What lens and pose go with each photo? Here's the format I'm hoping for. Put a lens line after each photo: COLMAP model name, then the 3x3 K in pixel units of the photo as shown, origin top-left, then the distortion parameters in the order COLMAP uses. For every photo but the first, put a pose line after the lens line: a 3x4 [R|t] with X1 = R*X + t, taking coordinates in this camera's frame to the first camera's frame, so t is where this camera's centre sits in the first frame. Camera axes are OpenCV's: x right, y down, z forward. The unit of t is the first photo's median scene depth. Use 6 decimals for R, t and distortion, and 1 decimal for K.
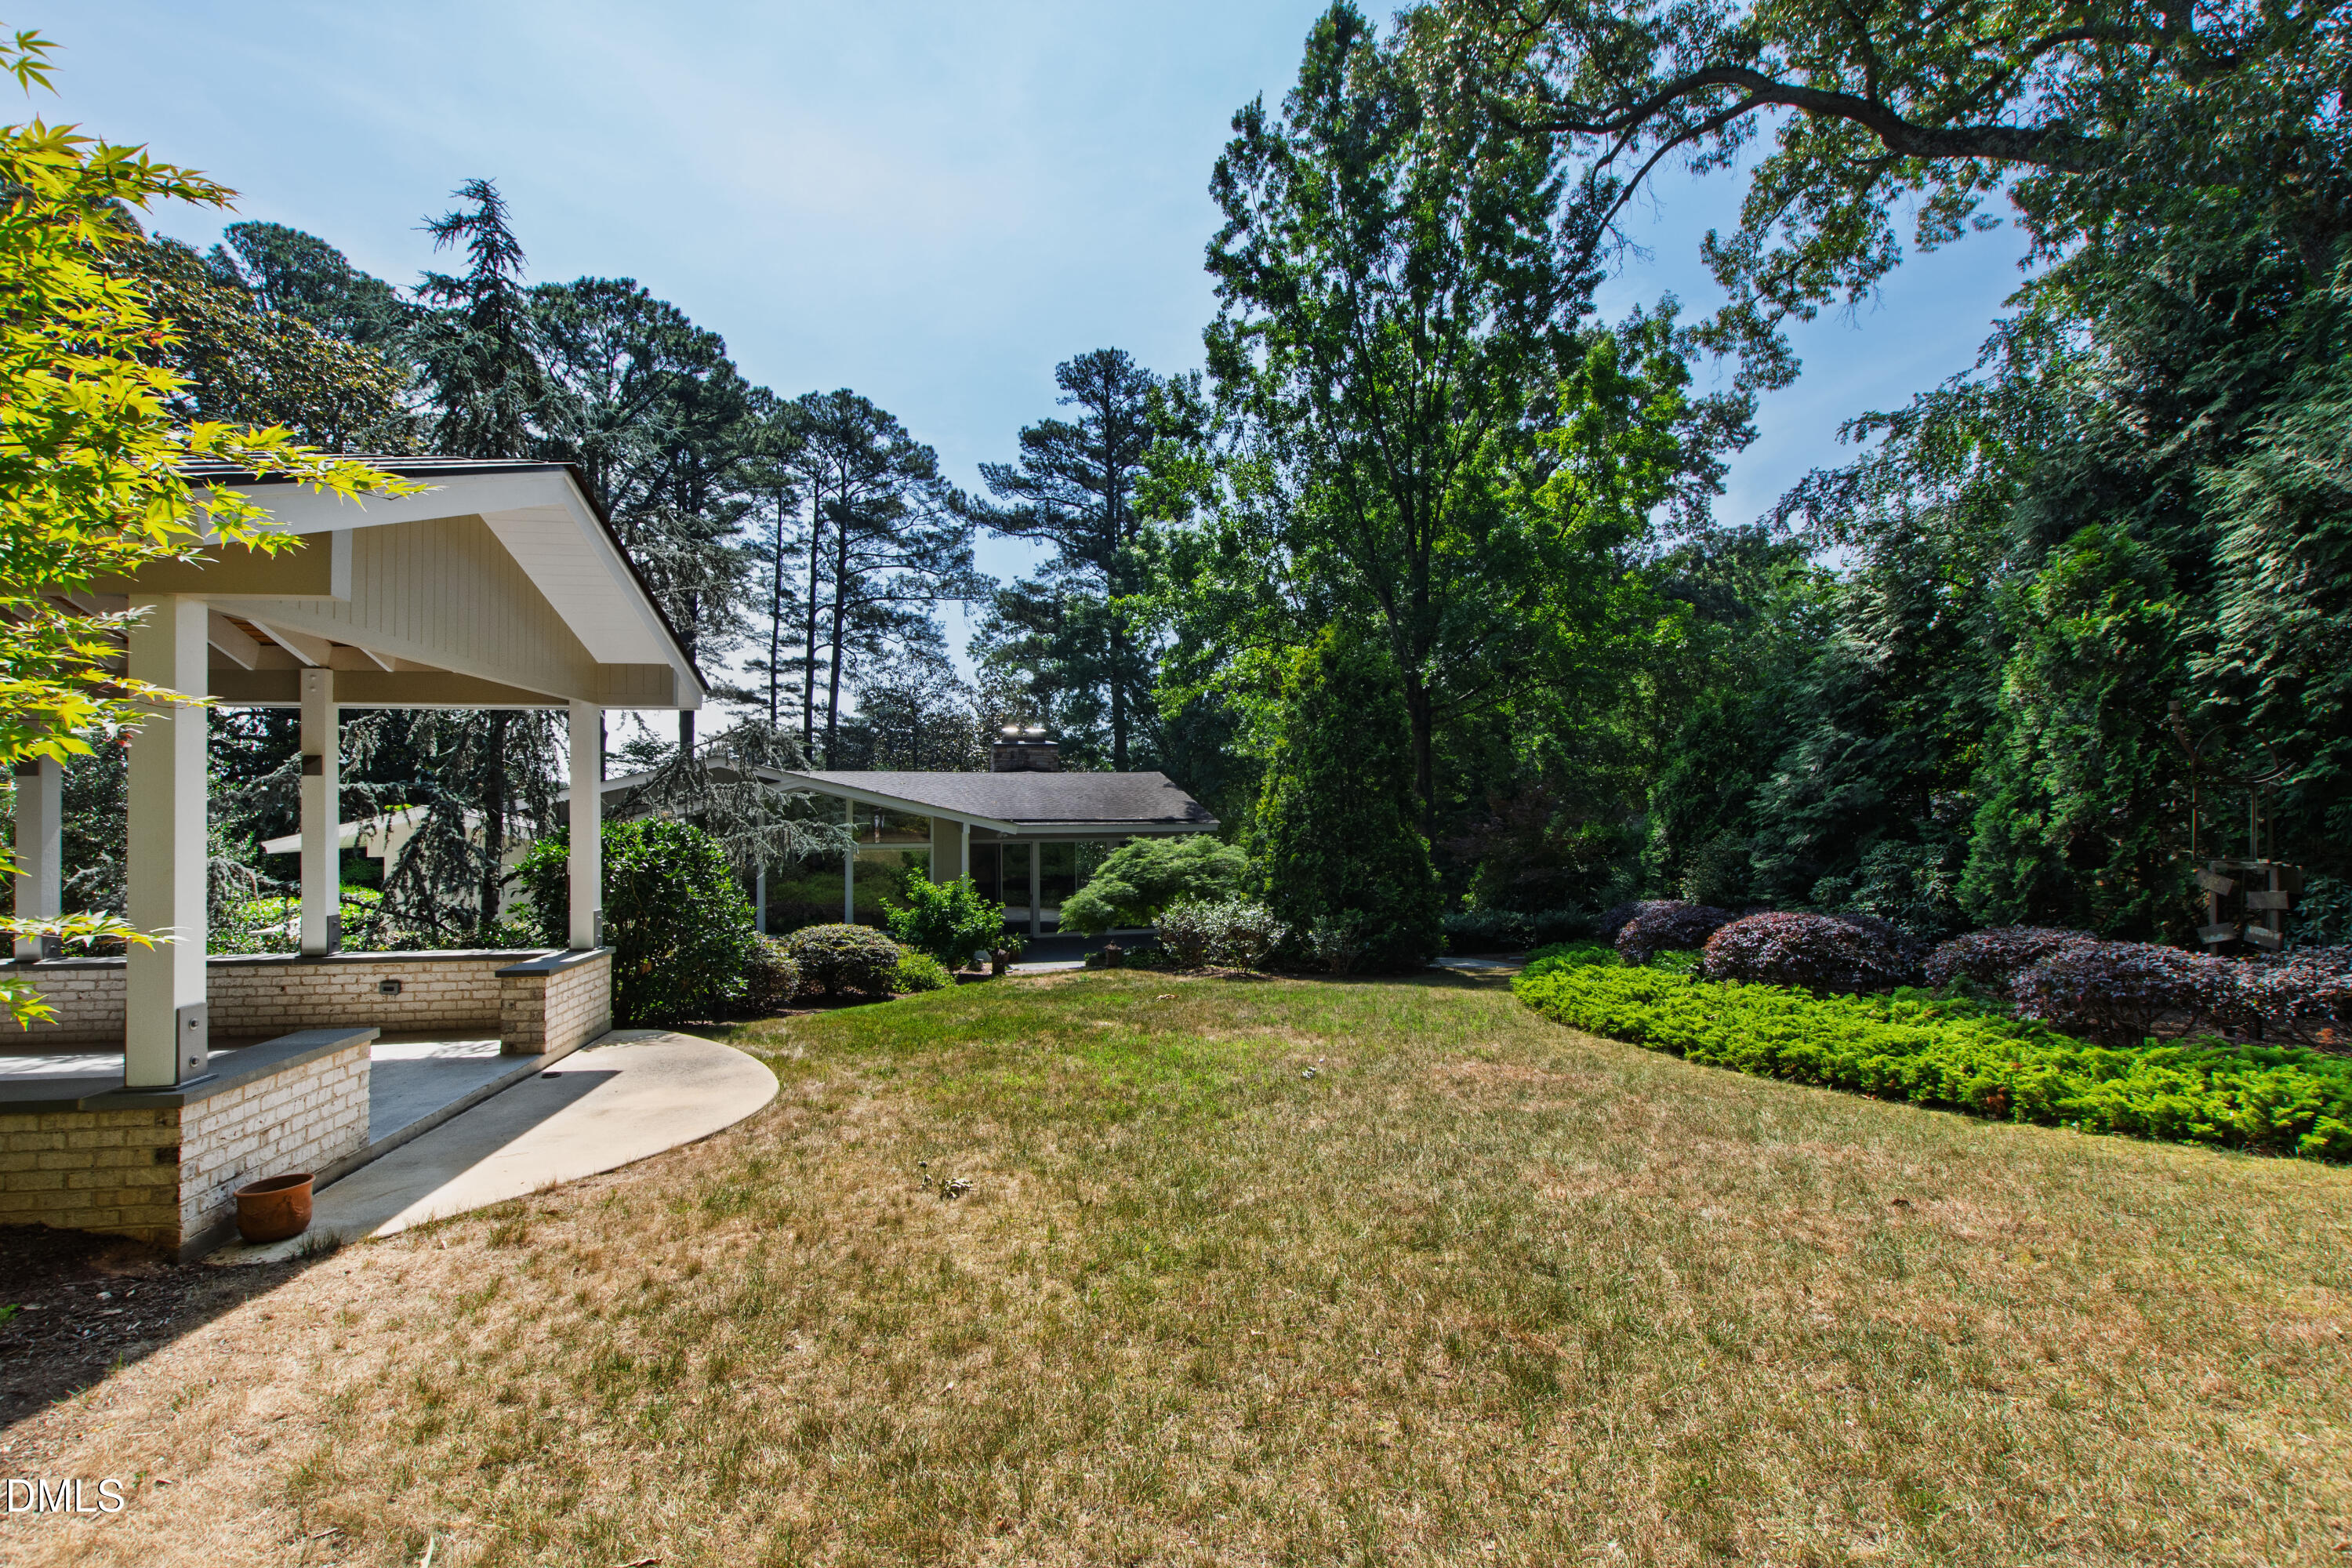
lens RADIAL K [[1046.9, 0, 1172.8], [0, 1046.9, 796.2], [0, 0, 1]] dist [0.013025, -0.003043]
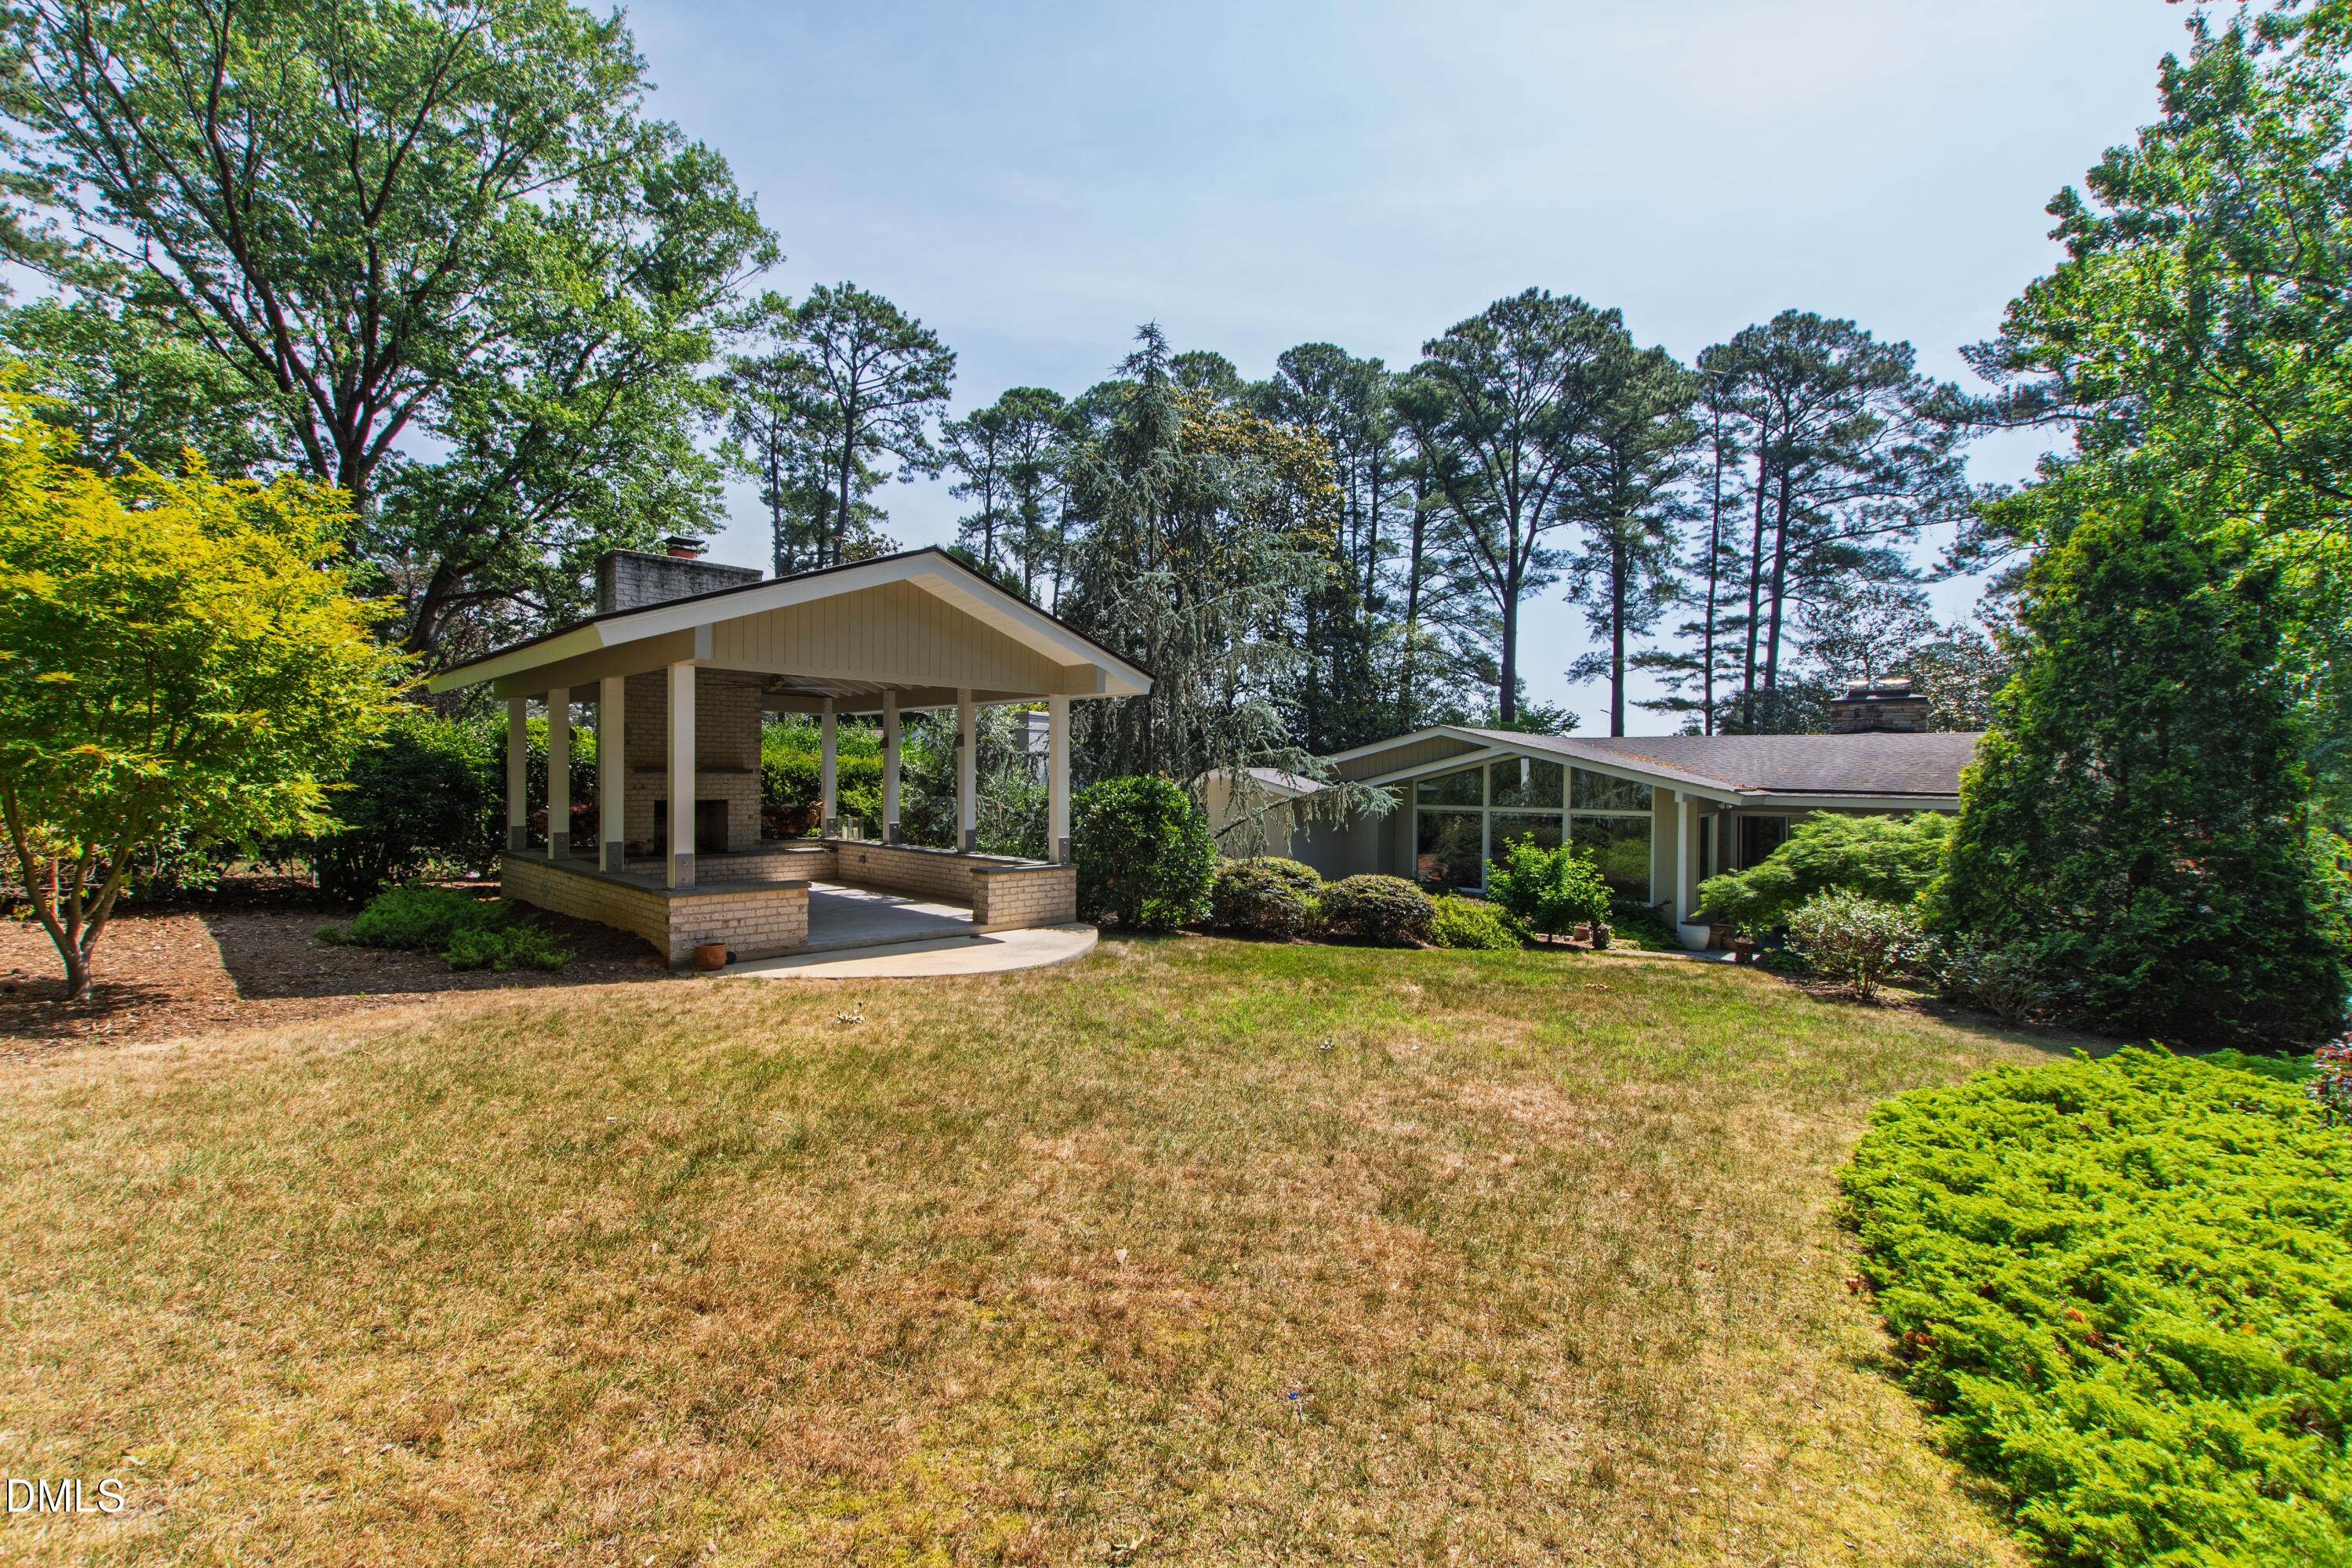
lens RADIAL K [[1046.9, 0, 1175.6], [0, 1046.9, 776.8], [0, 0, 1]] dist [0.013025, -0.003043]
pose [[0.596136, 0.013075, -0.802777, 0.100311], [-0.003627, 0.999901, 0.013593, 0.000543], [0.802875, -0.005192, 0.596125, 0.037953]]
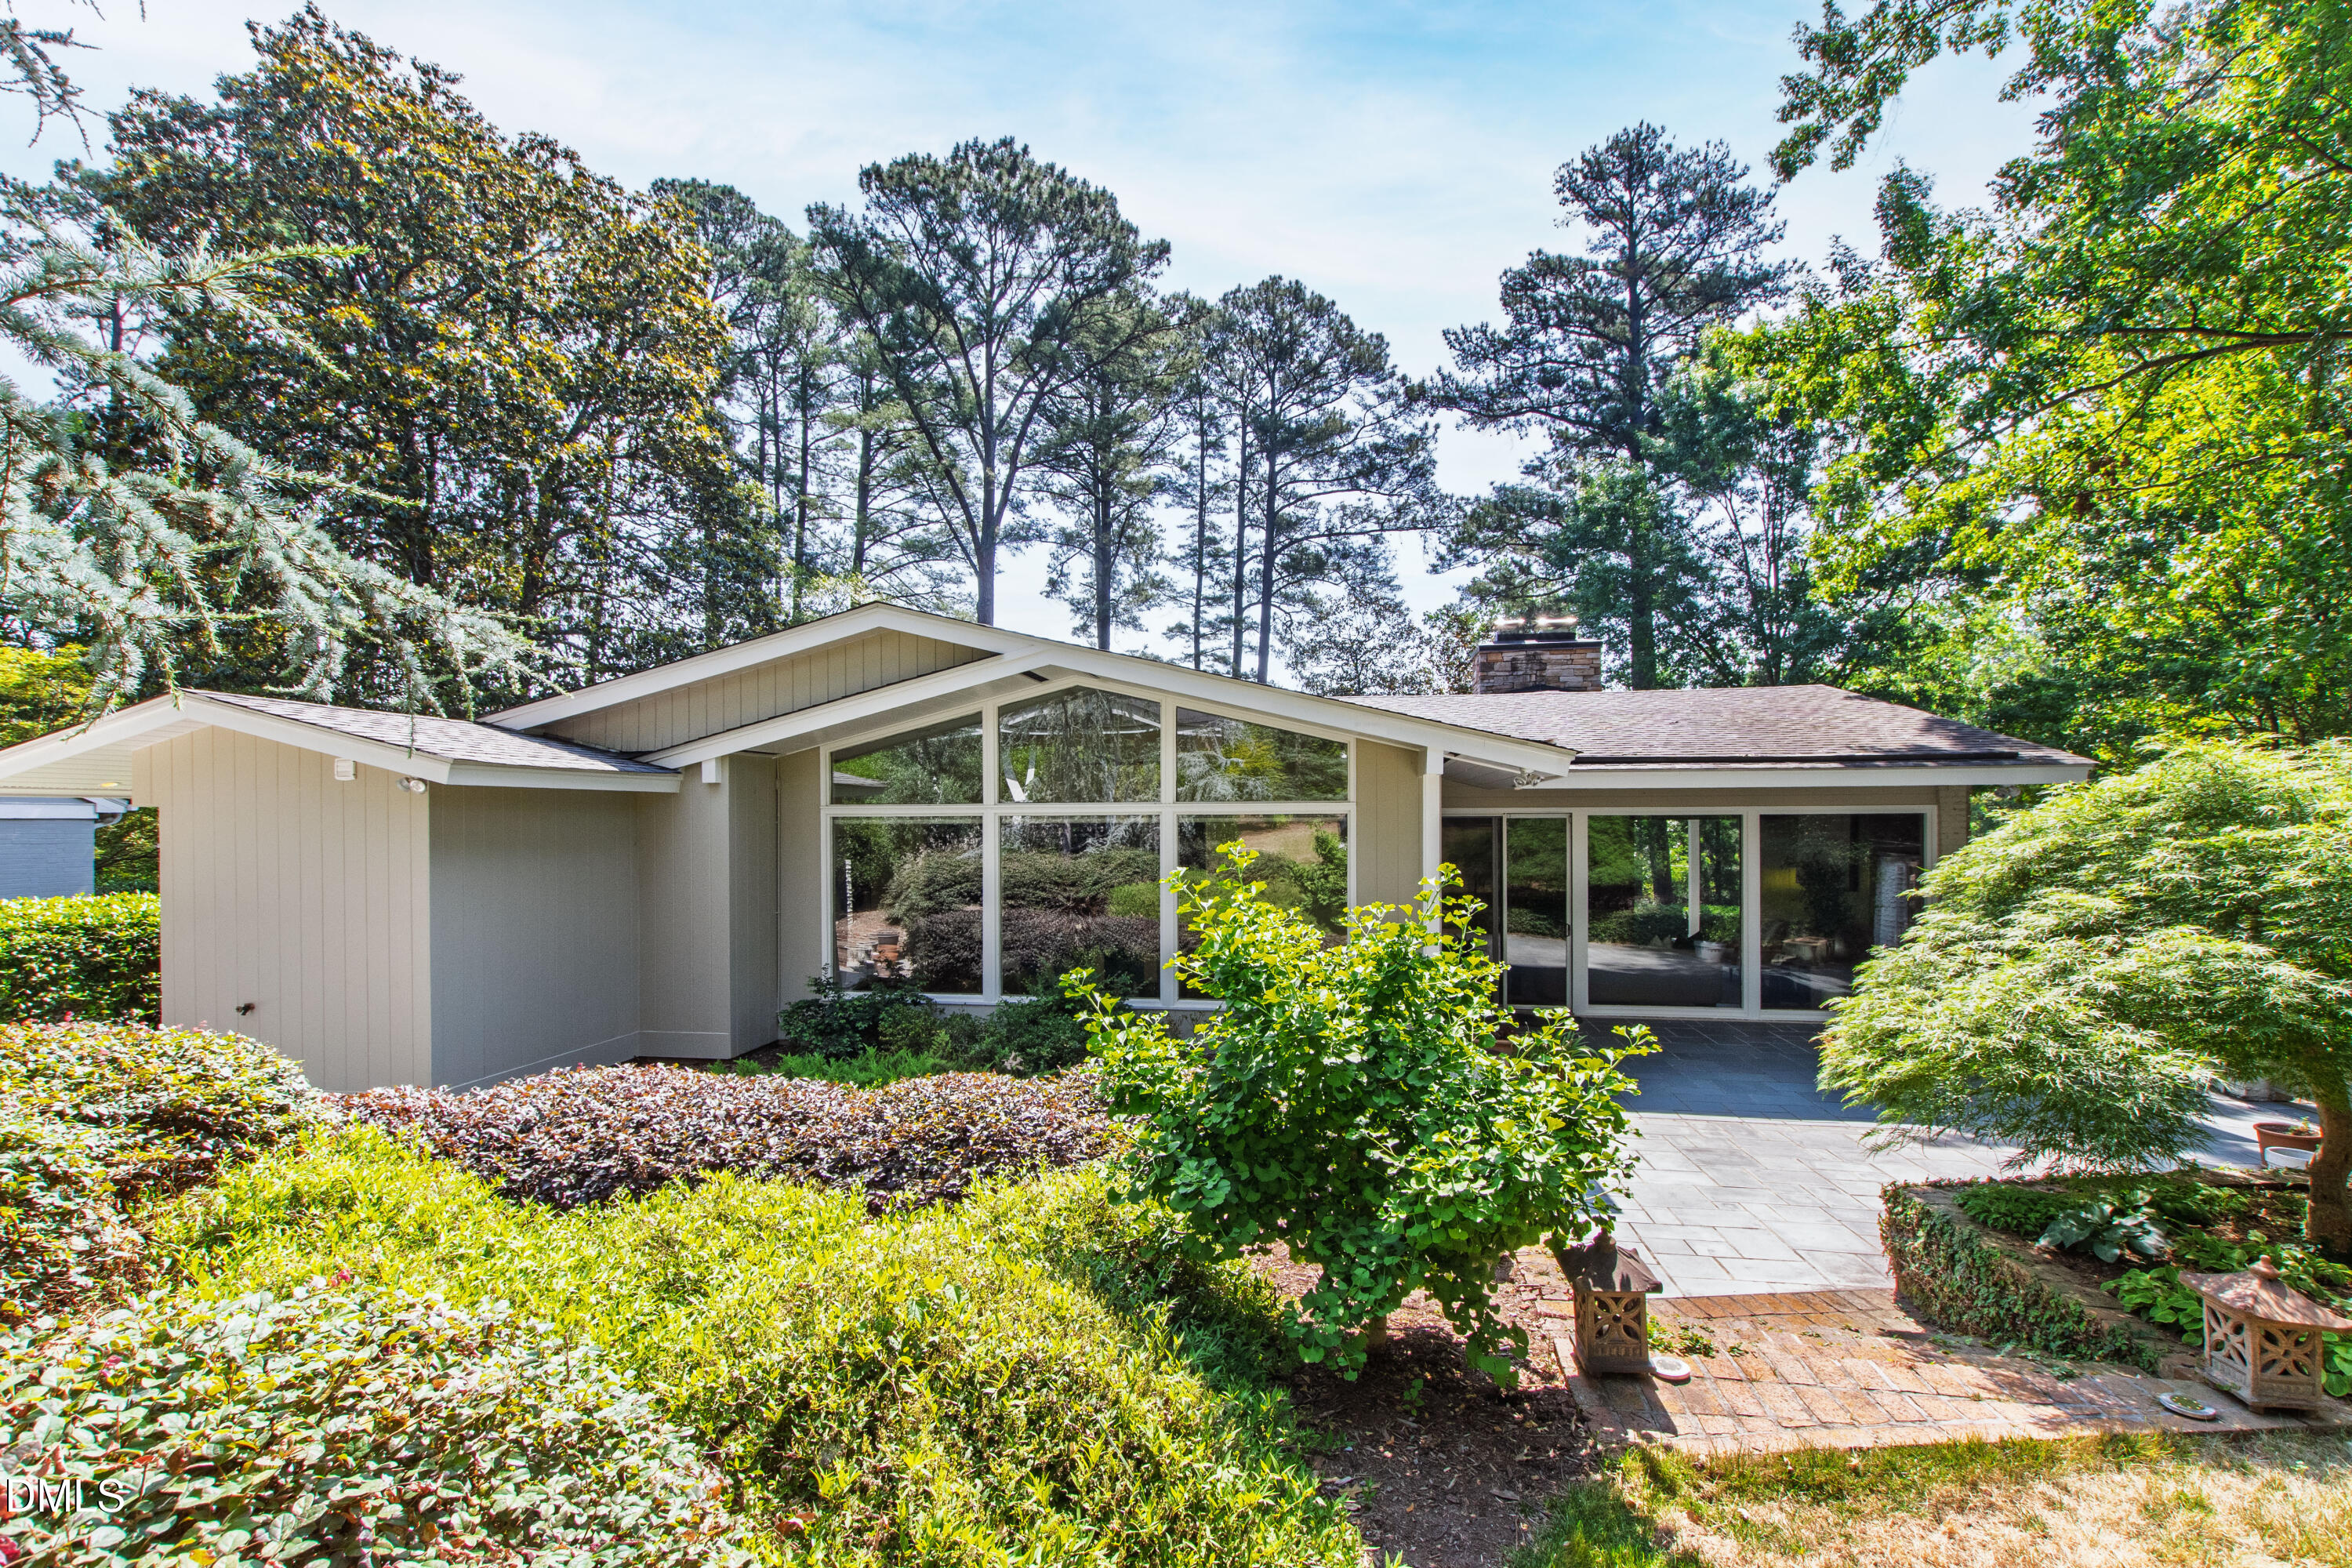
lens RADIAL K [[1046.9, 0, 1160.2], [0, 1046.9, 808.5], [0, 0, 1]] dist [0.013025, -0.003043]
pose [[0.903743, -0.003002, -0.428066, -0.044416], [0.005572, 0.999973, 0.004751, 0.016653], [0.428040, -0.006679, 0.903735, 0.219892]]
